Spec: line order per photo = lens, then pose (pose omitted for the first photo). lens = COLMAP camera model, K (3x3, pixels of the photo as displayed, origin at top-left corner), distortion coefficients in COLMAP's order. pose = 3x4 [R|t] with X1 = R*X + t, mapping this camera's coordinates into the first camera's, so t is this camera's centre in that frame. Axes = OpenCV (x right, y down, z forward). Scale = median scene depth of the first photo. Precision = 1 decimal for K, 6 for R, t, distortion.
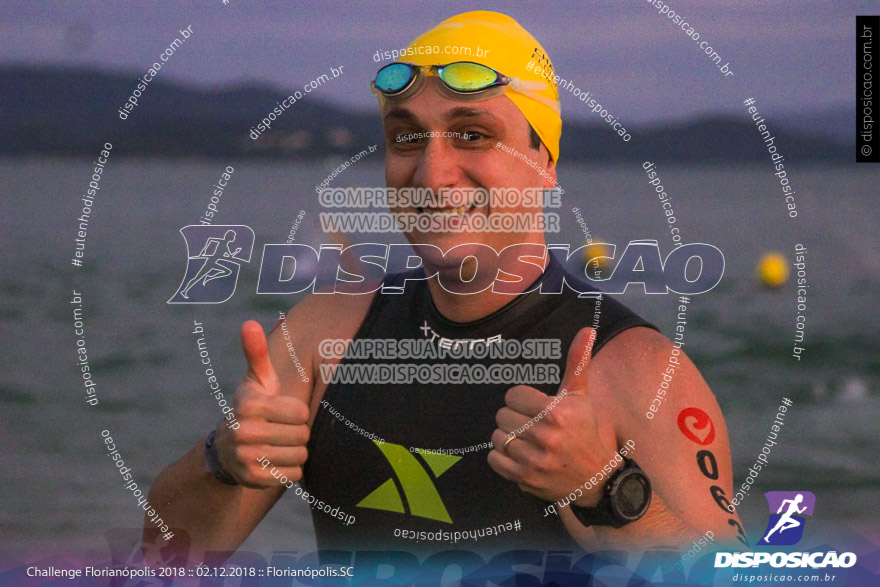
lens RADIAL K [[3574.4, 0, 440.0], [0, 3574.4, 293.5], [0, 0, 1]] dist [0.001761, -0.515182]
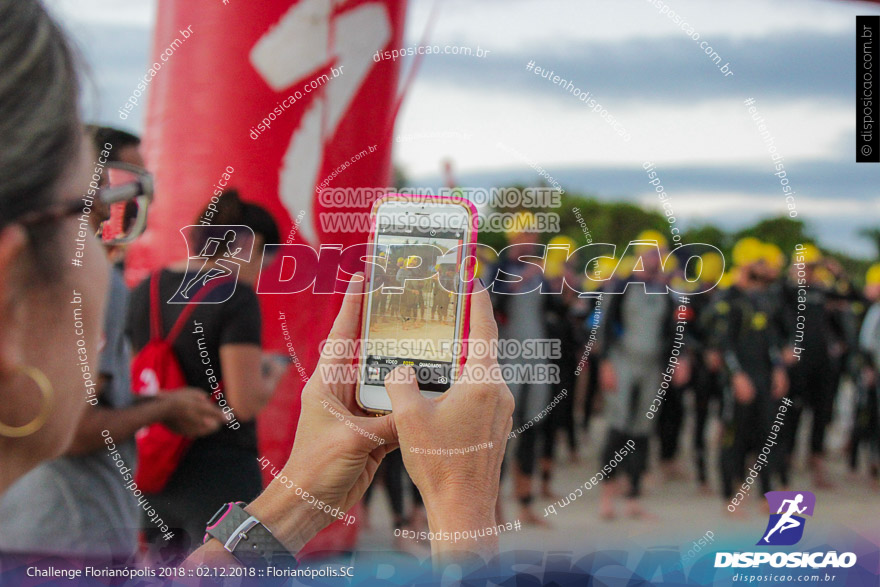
lens RADIAL K [[887.3, 0, 440.0], [0, 887.3, 293.5], [0, 0, 1]] dist [0.000422, -0.000253]
pose [[1.000000, 0.000016, 0.000160, -0.000043], [-0.000016, 1.000000, -0.000053, 0.000015], [-0.000160, 0.000053, 1.000000, 0.751822]]
